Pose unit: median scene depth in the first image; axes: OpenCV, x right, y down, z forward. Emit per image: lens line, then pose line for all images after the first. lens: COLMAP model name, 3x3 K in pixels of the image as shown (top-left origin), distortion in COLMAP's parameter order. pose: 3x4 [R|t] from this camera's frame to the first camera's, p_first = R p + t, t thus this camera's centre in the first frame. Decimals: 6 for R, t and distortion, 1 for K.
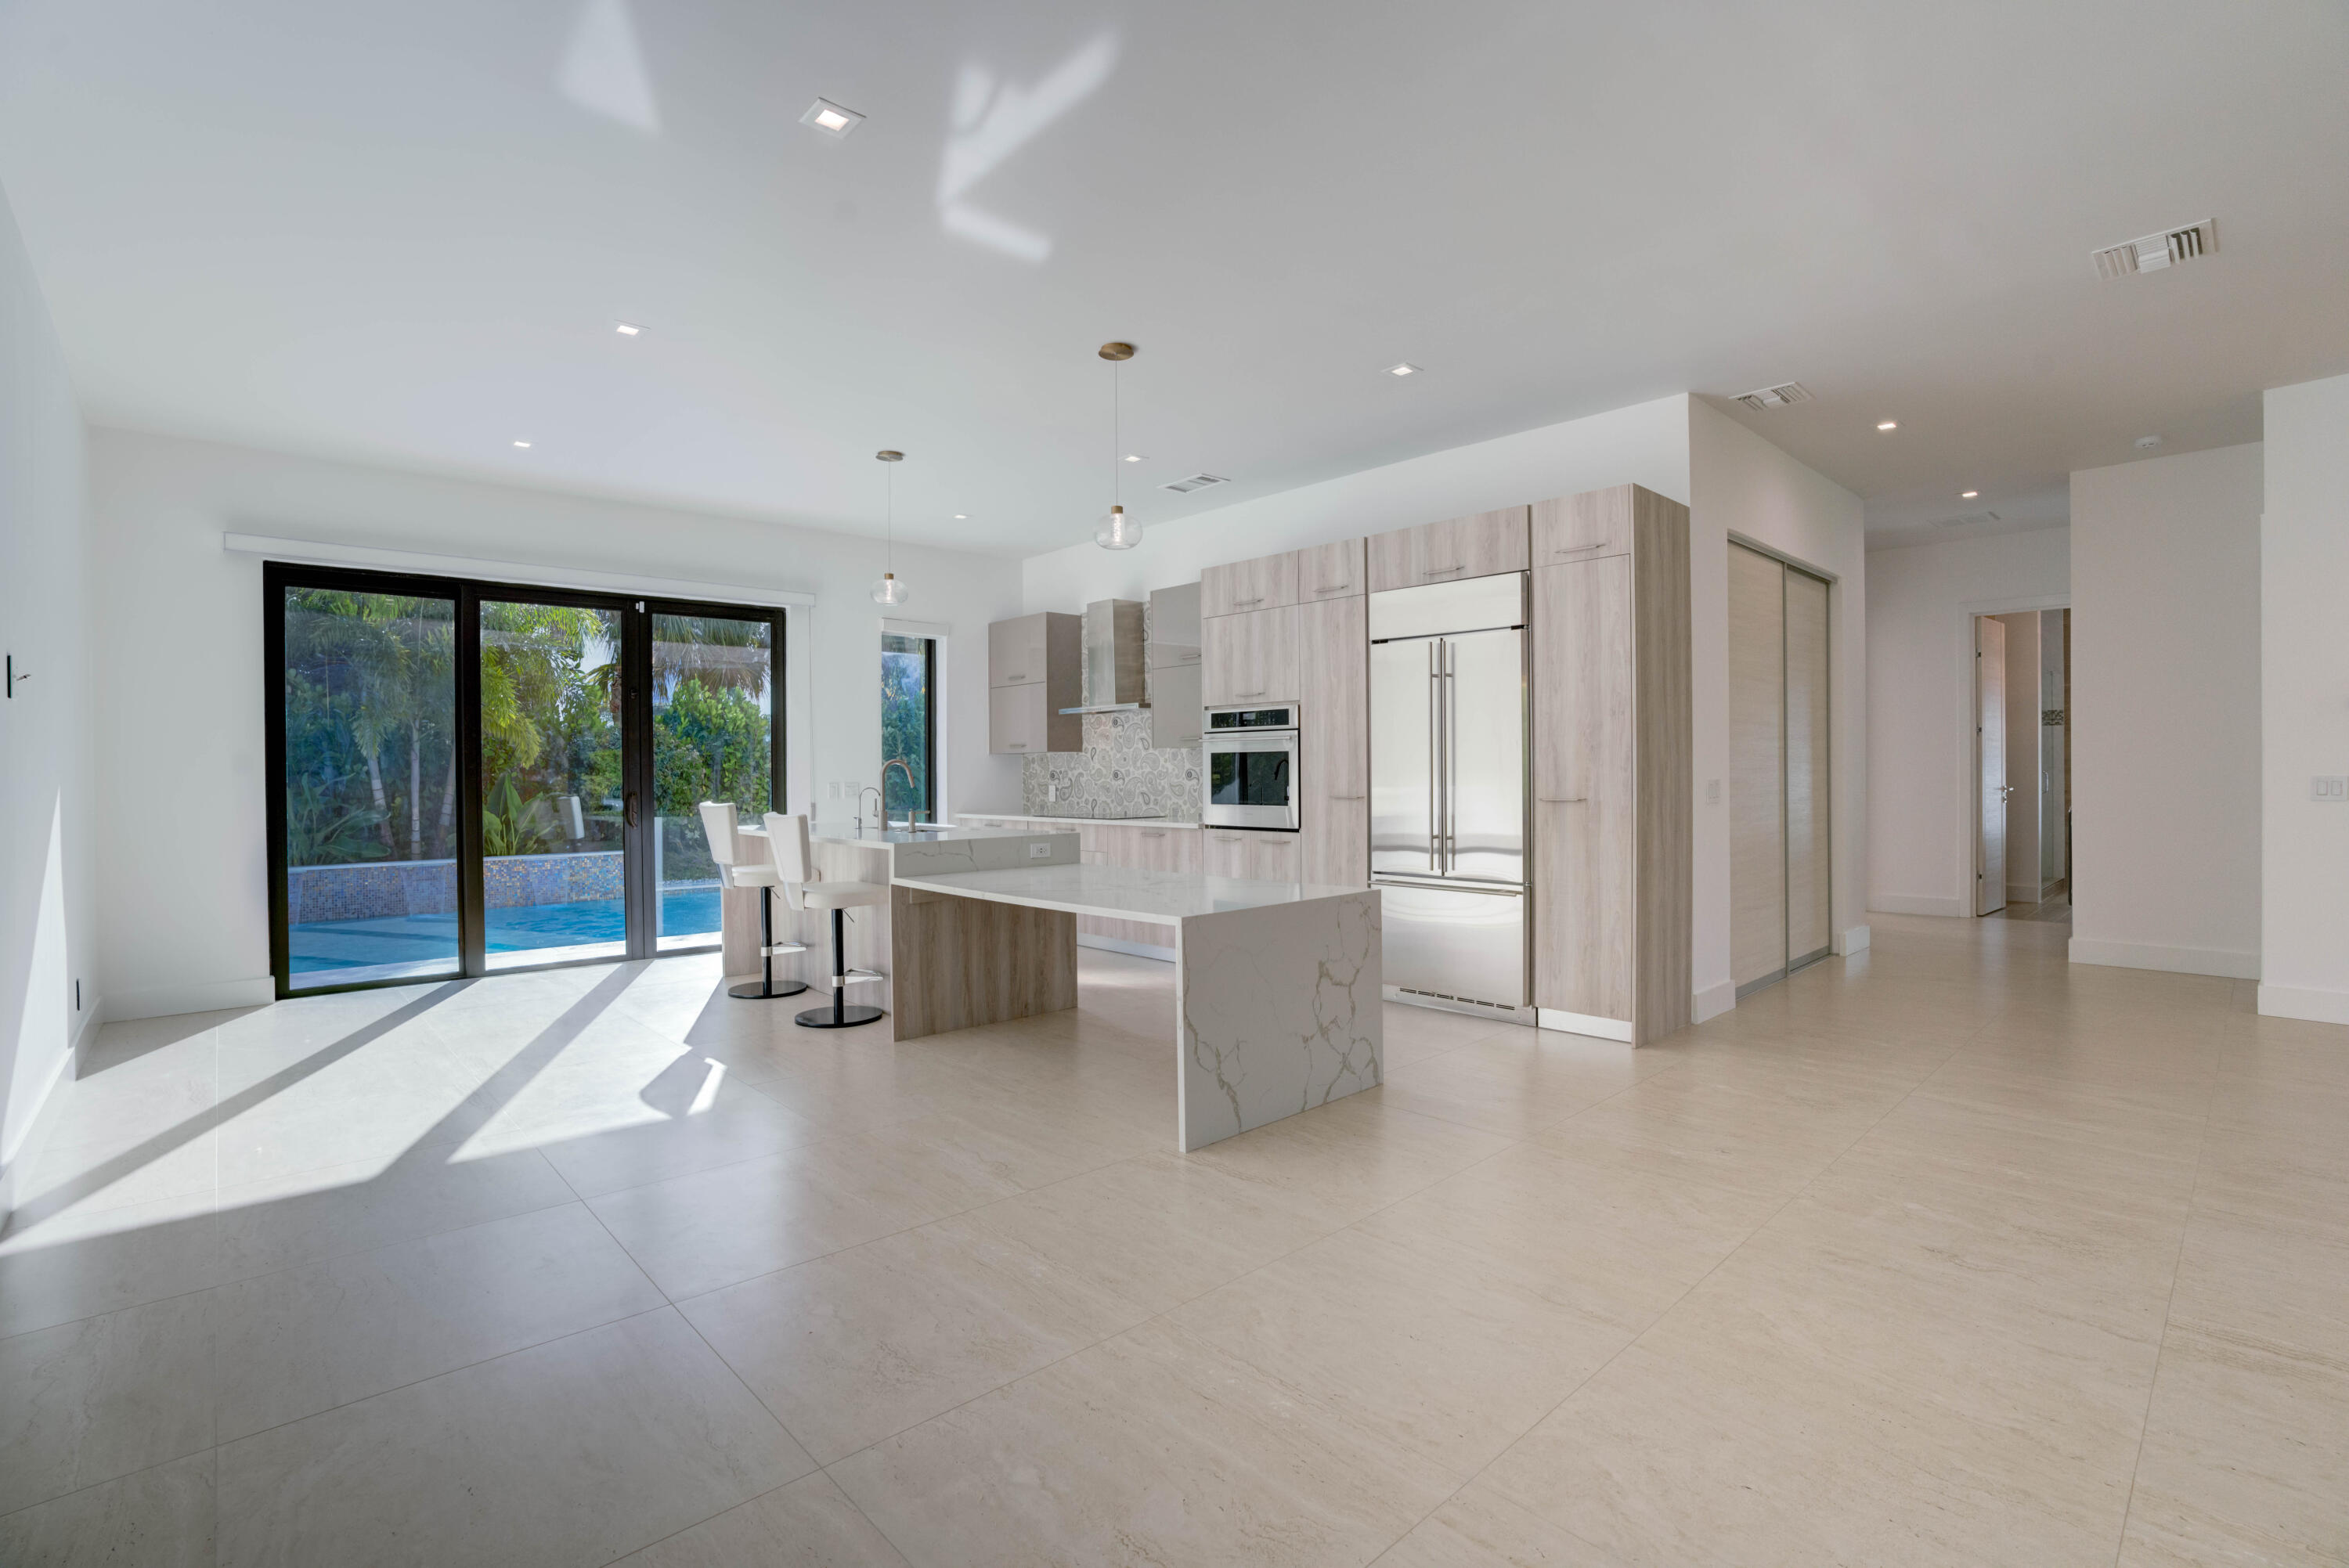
lens RADIAL K [[1074.4, 0, 1171.9], [0, 1074.4, 780.9], [0, 0, 1]] dist [-0.067092, 0.024847]
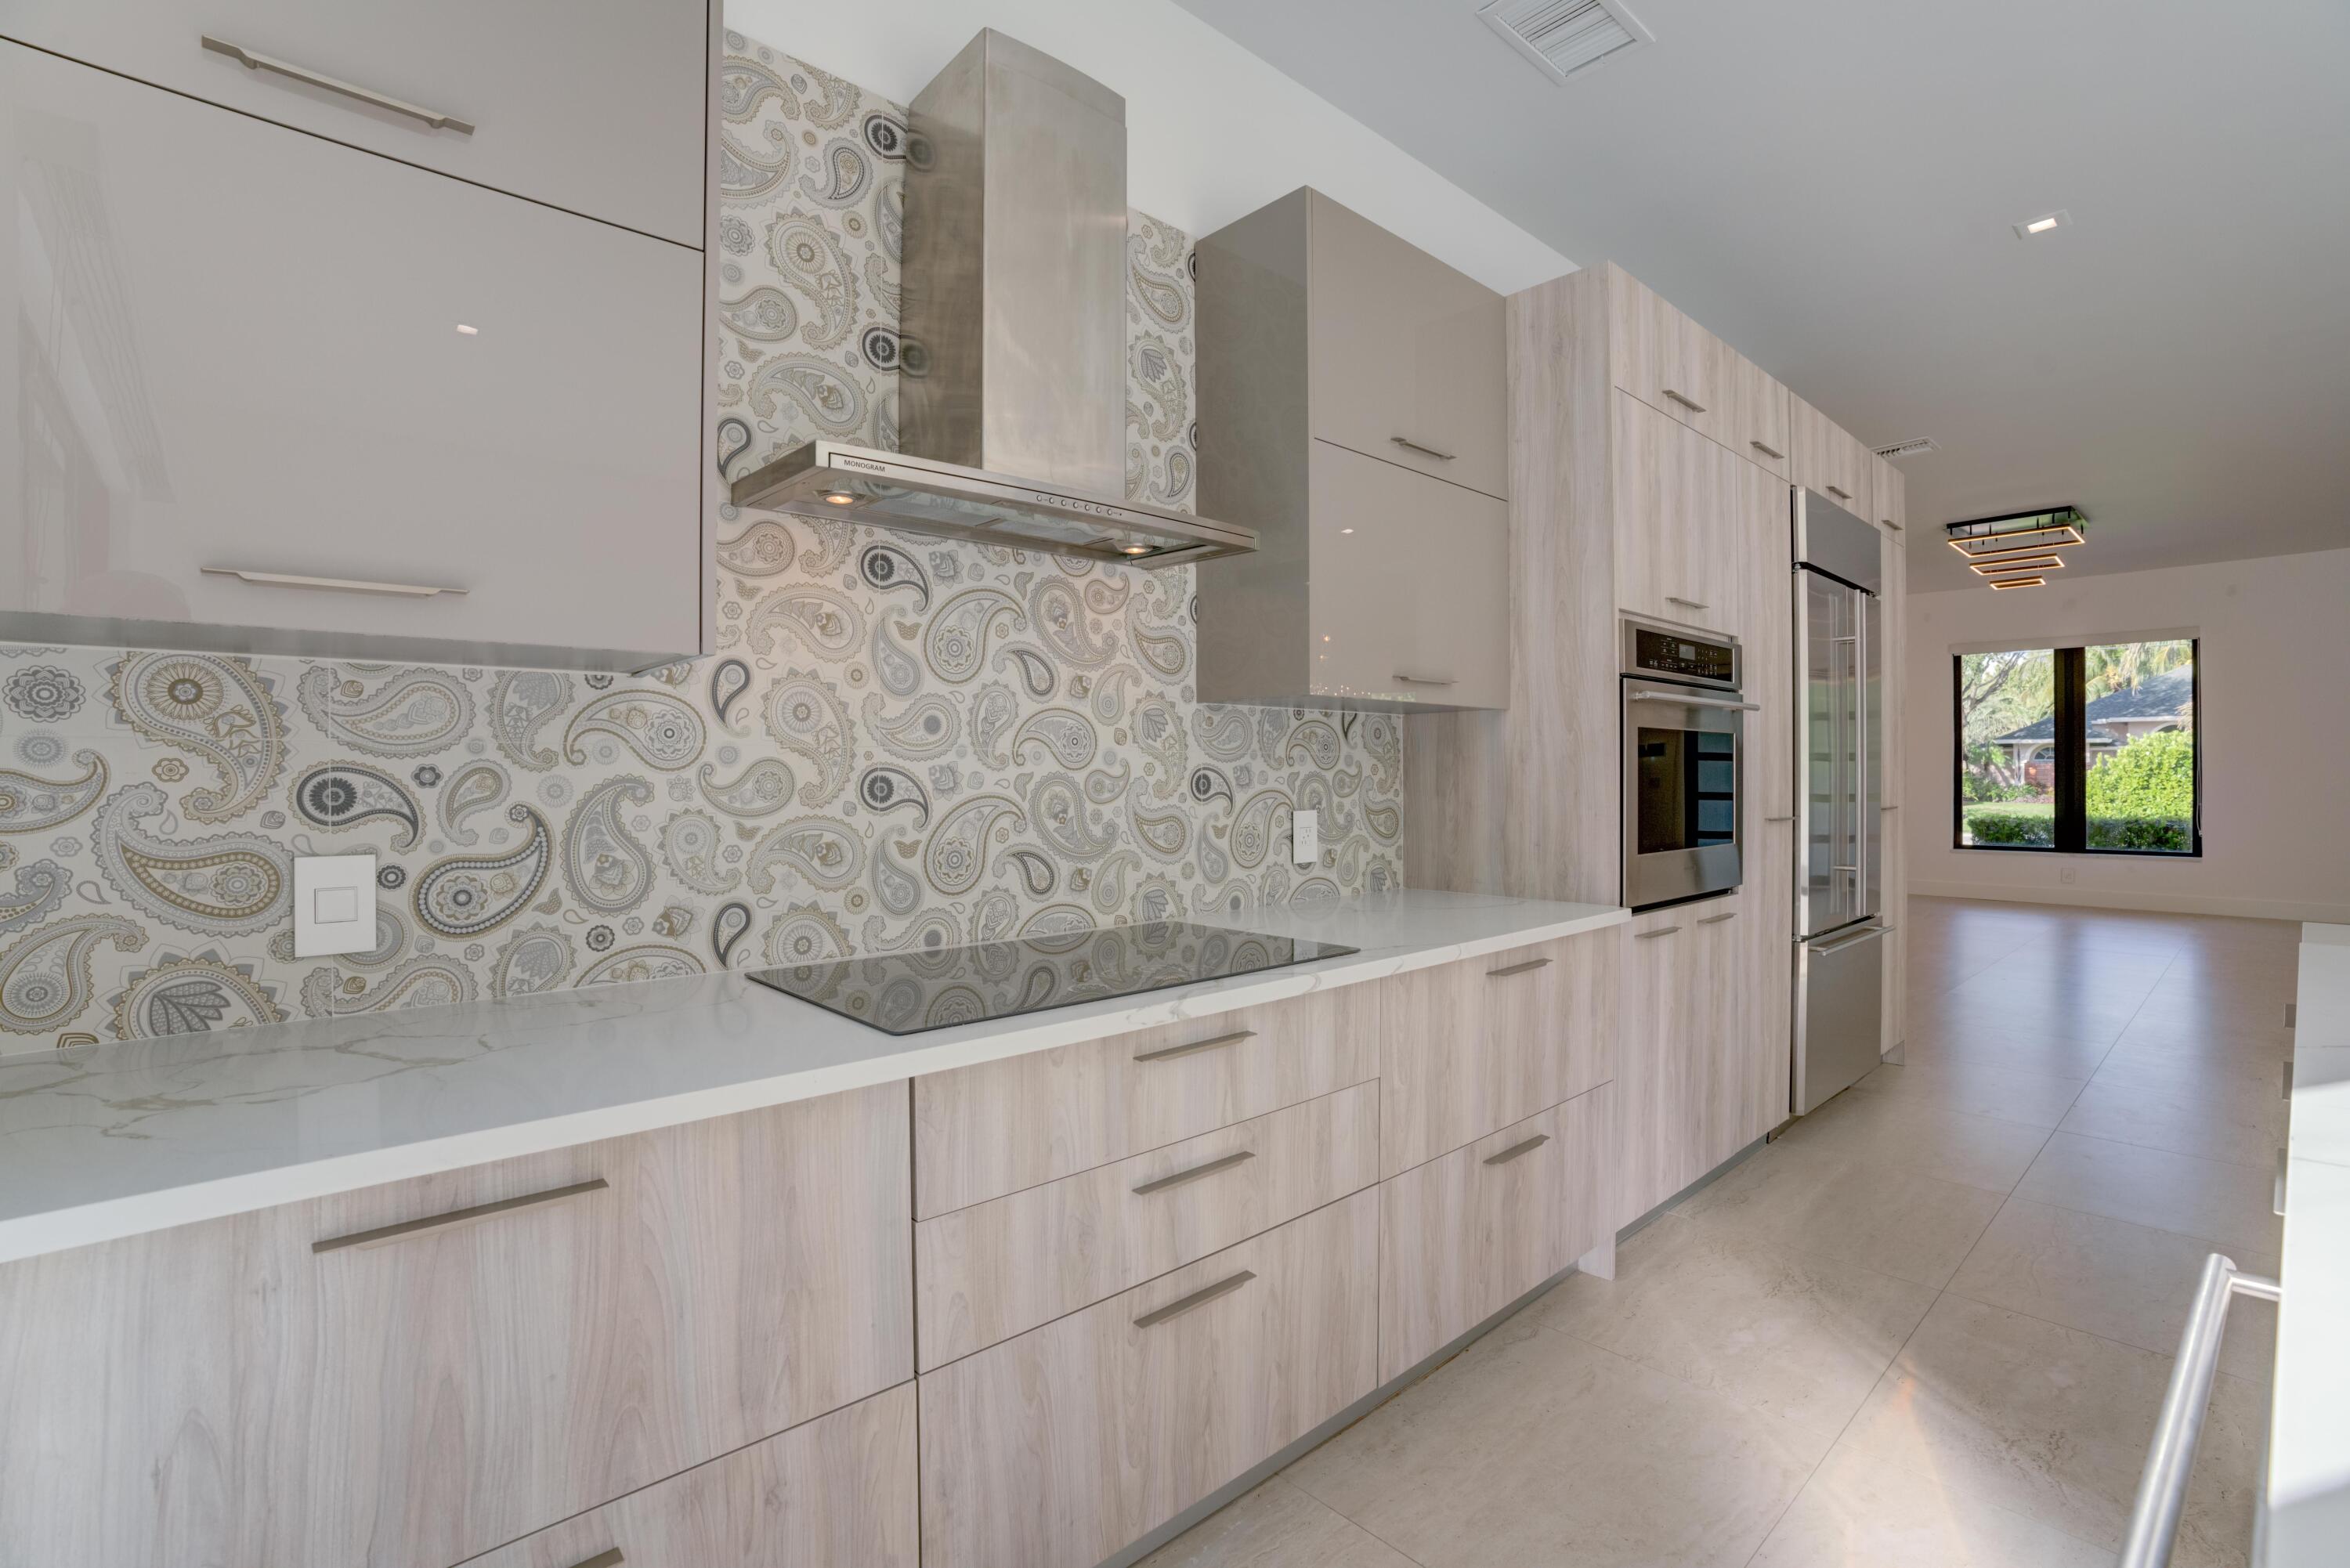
lens RADIAL K [[1074.9, 0, 1178.0], [0, 1074.9, 778.6], [0, 0, 1]] dist [-0.067092, 0.024847]
pose [[0.010154, 0.003220, 0.999943, -0.401429], [0.011001, 0.999934, -0.003332, -0.008279], [-0.999888, 0.011034, 0.010118, 1.298076]]
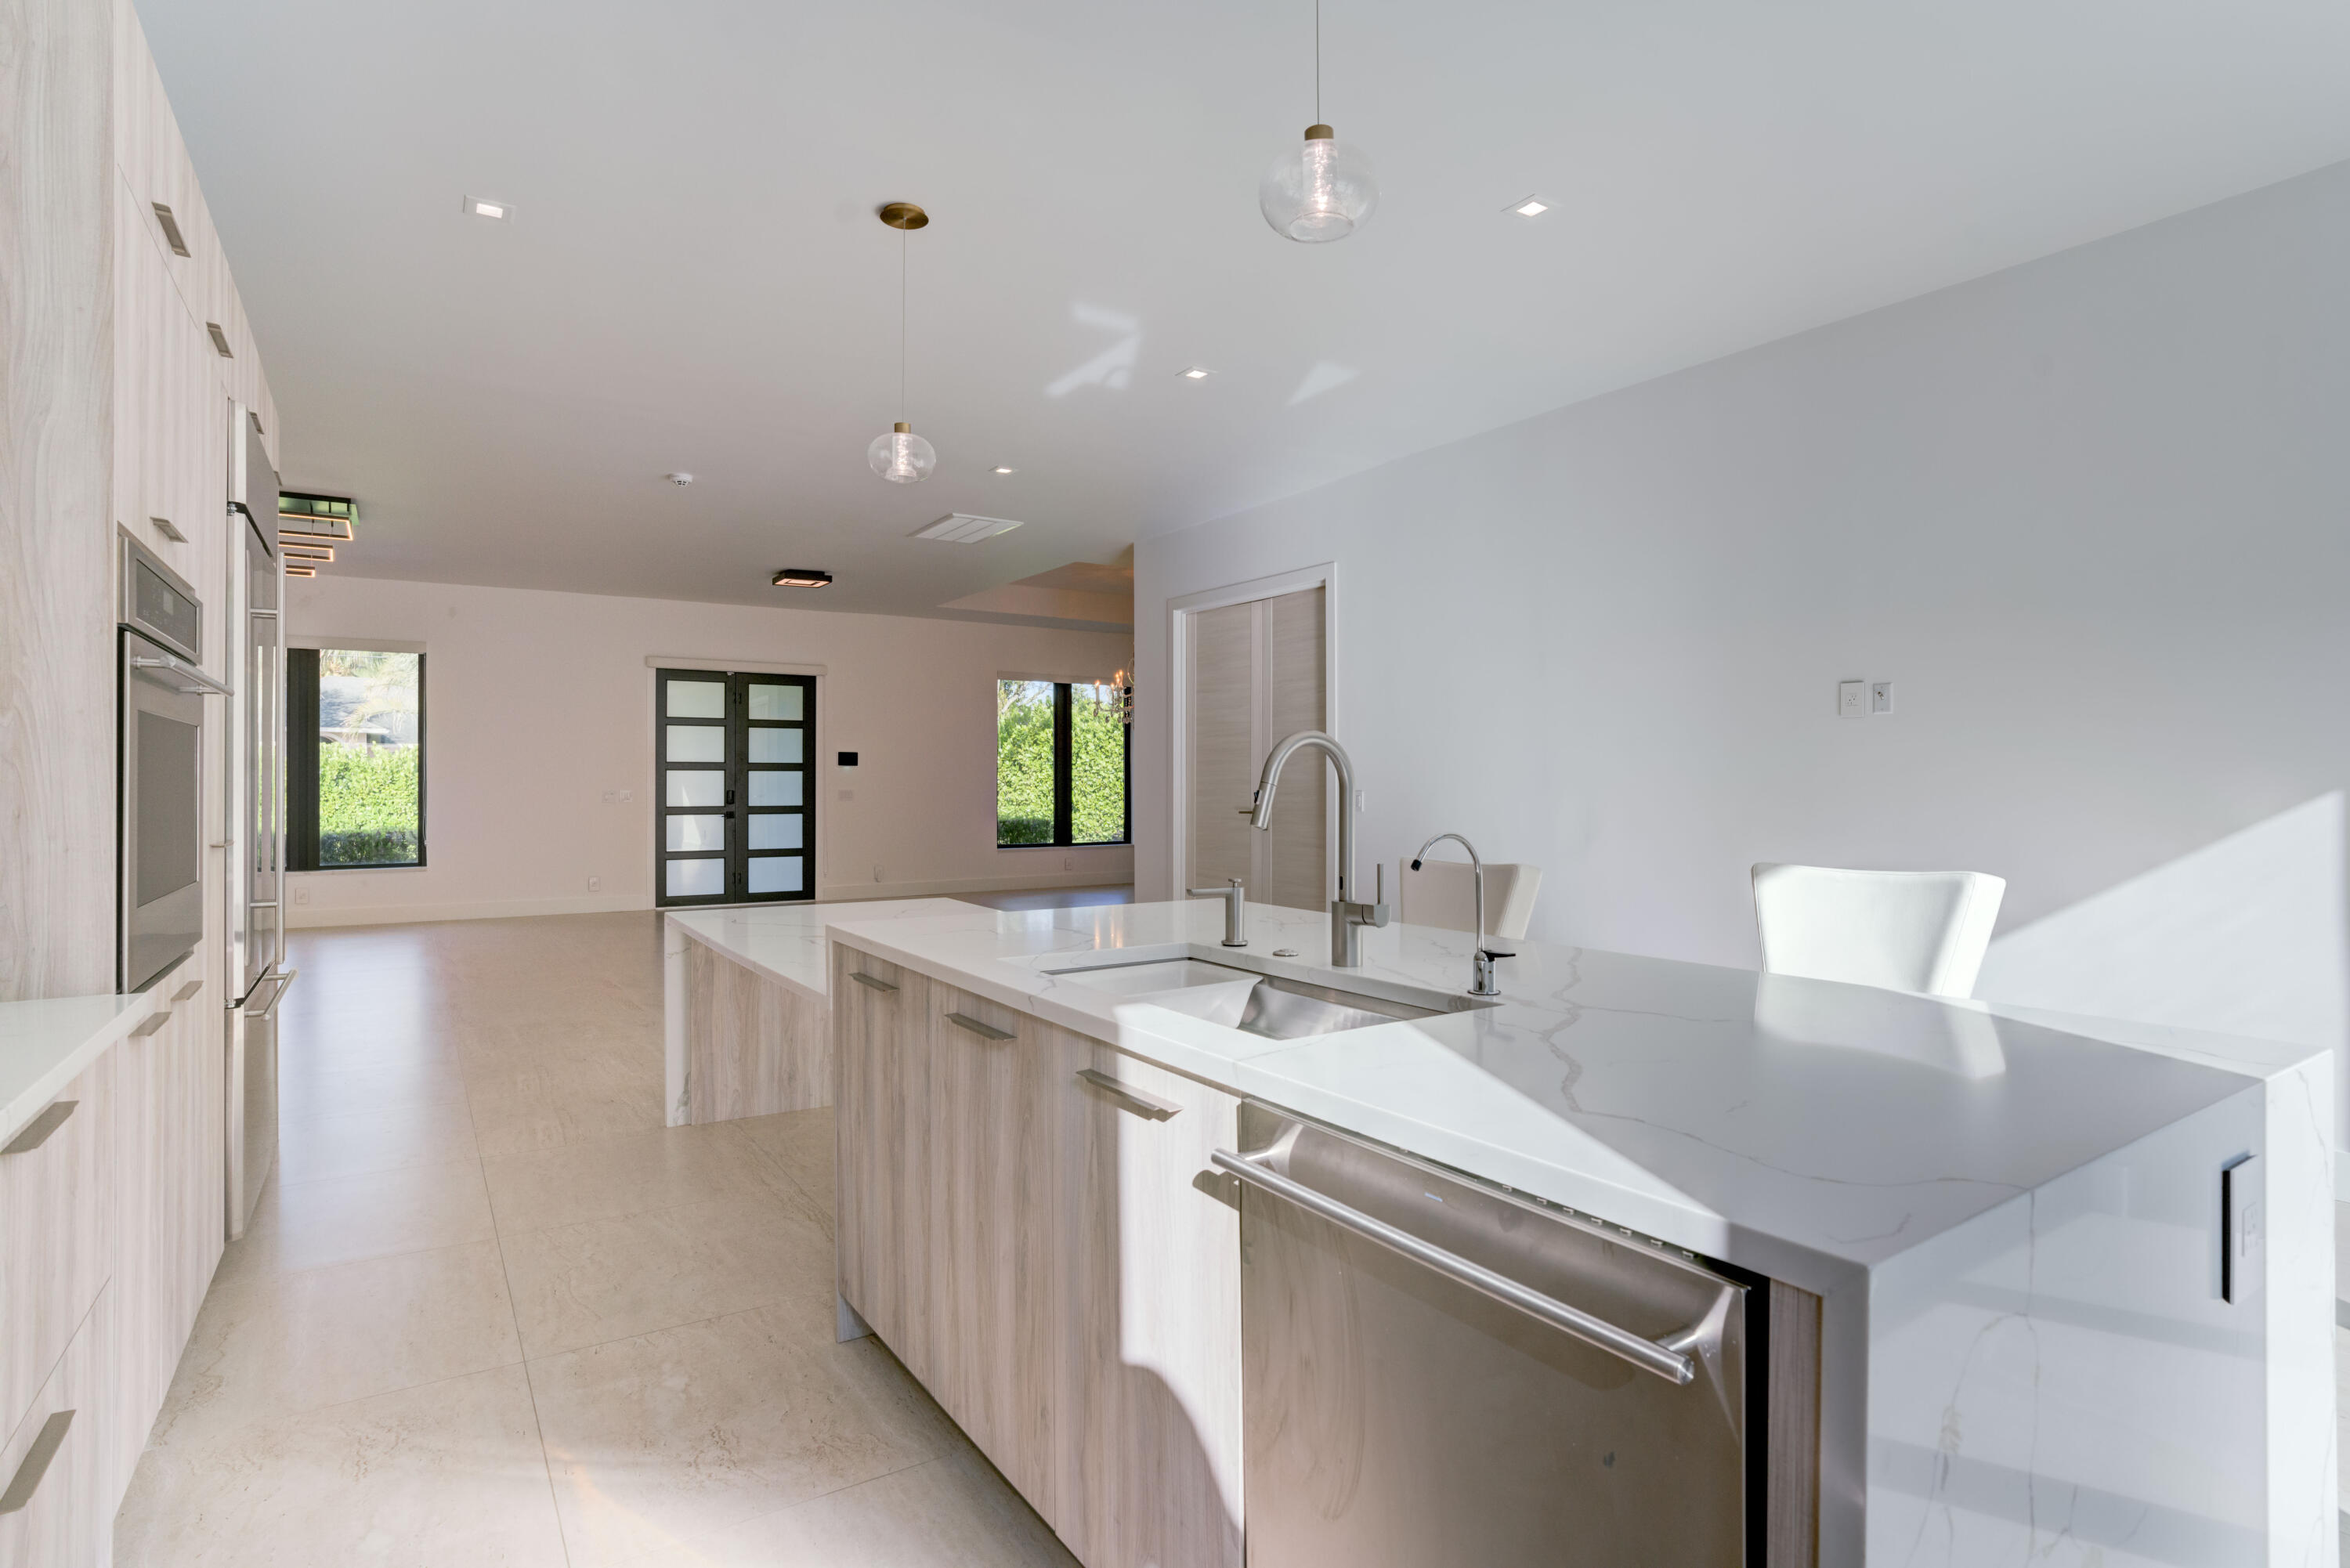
lens RADIAL K [[1185.6, 0, 1160.2], [0, 1185.6, 780.3], [0, 0, 1]] dist [-0.026725, 0.005781]
pose [[-0.984855, 0.010714, 0.173047, -0.283611], [0.011889, 0.999913, 0.005758, -0.008613], [-0.172970, 0.007728, -0.984897, 1.368255]]
